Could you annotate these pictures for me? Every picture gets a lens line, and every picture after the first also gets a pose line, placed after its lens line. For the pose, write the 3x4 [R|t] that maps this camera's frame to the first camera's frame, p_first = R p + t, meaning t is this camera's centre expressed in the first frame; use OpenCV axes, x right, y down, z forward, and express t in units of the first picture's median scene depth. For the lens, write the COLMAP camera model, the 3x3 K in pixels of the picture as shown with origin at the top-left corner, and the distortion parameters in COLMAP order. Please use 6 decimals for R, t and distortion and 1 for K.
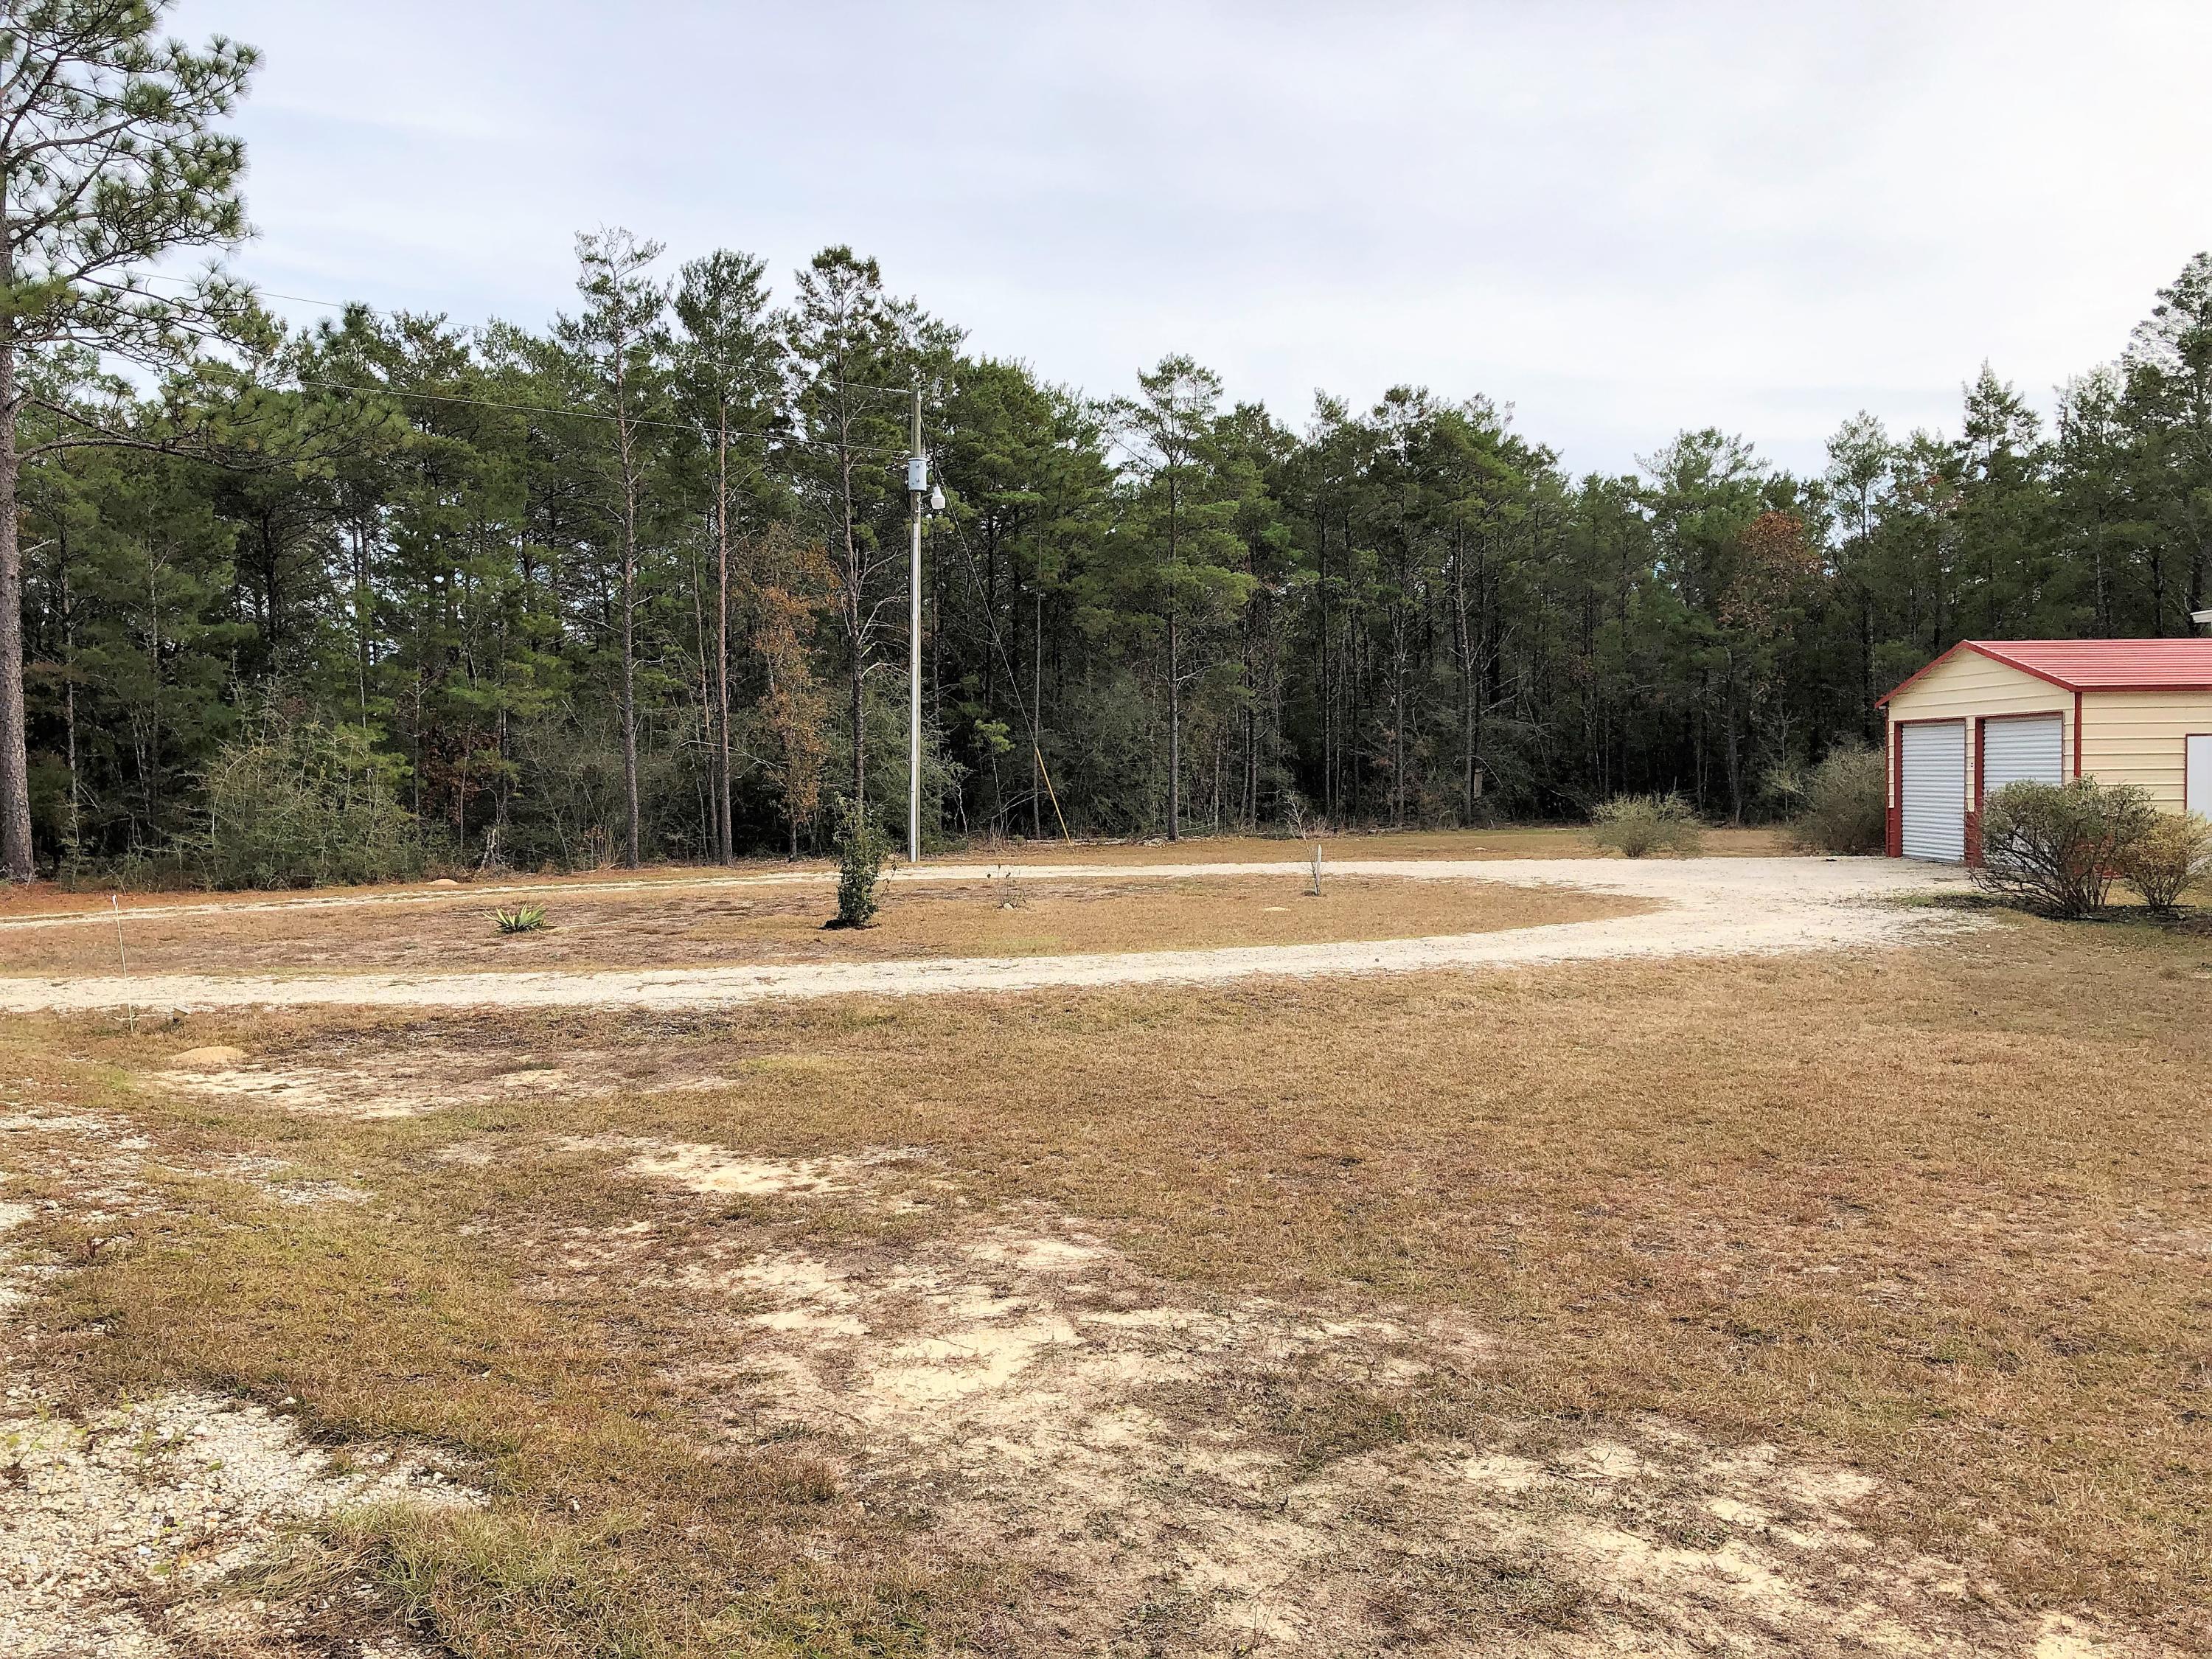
lens RADIAL K [[1824.4, 0, 1116.6], [0, 1824.4, 818.9], [0, 0, 1]] dist [0.021341, 0.001256]
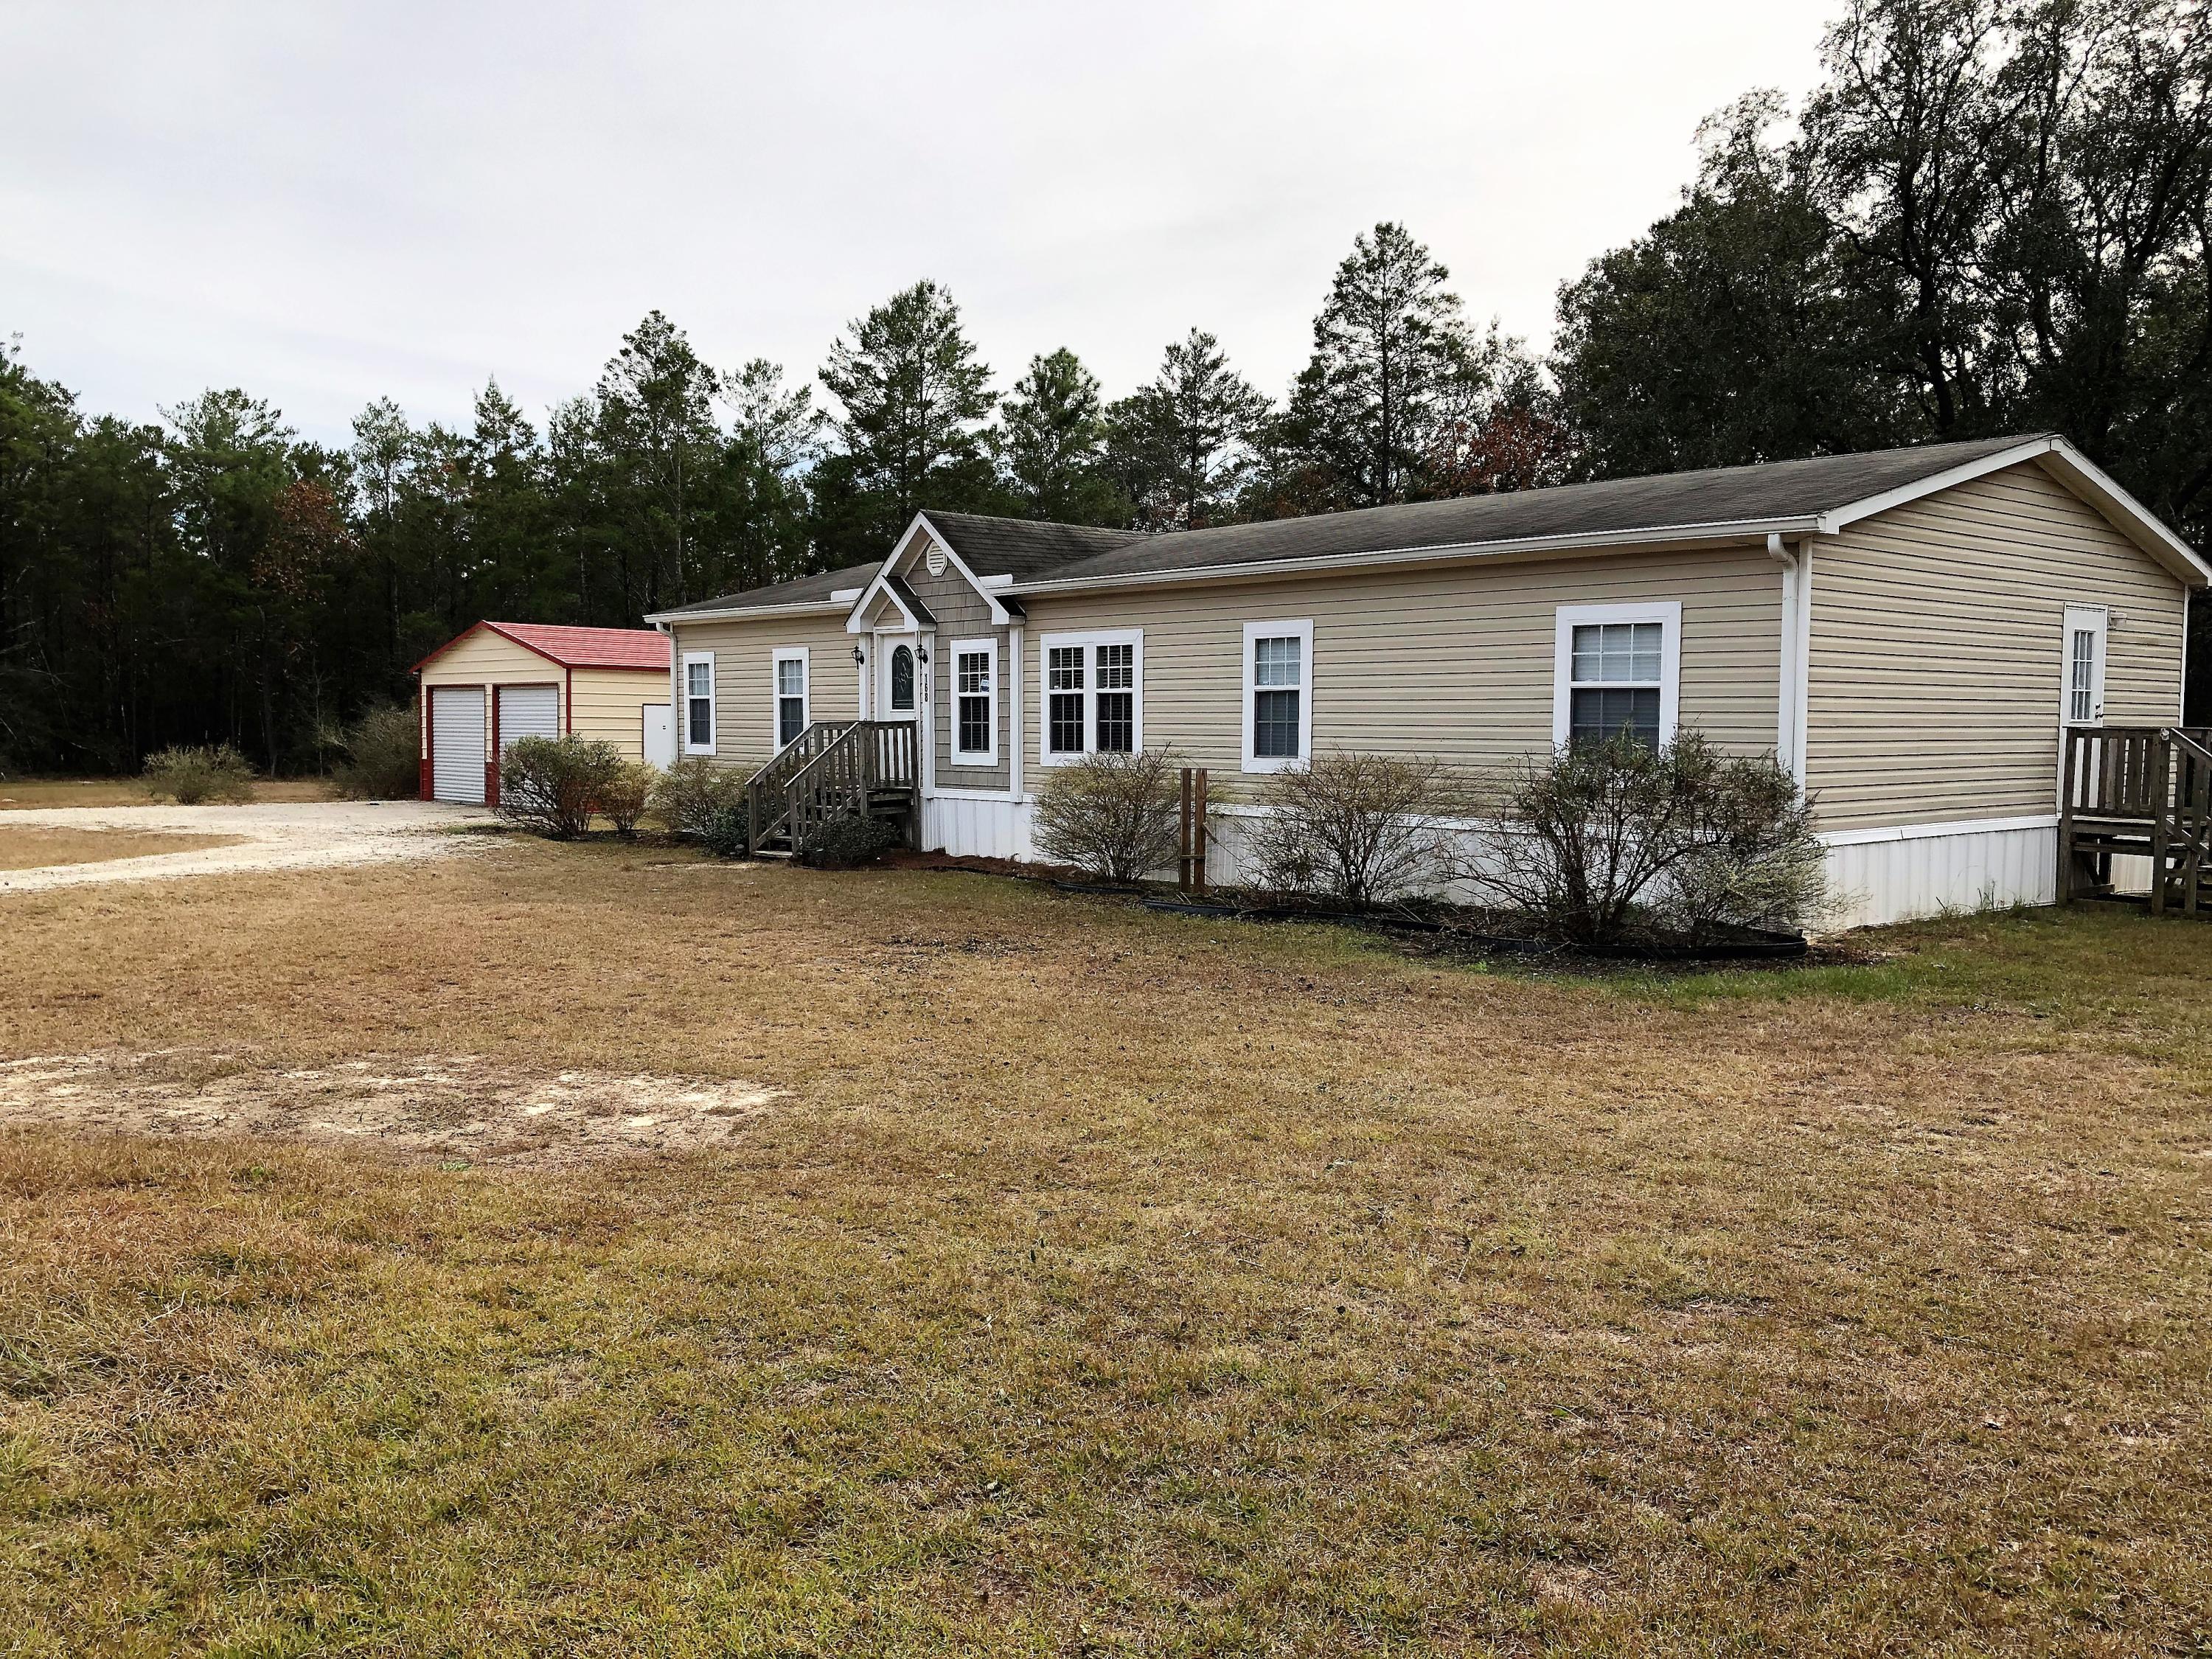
lens RADIAL K [[1835.3, 0, 1040.4], [0, 1835.3, 824.6], [0, 0, 1]] dist [0.021678, 0.006794]
pose [[0.742687, -0.018100, 0.669394, -0.052567], [0.000921, 0.999661, 0.026009, 0.004102], [-0.669638, -0.018700, 0.742452, -0.099606]]
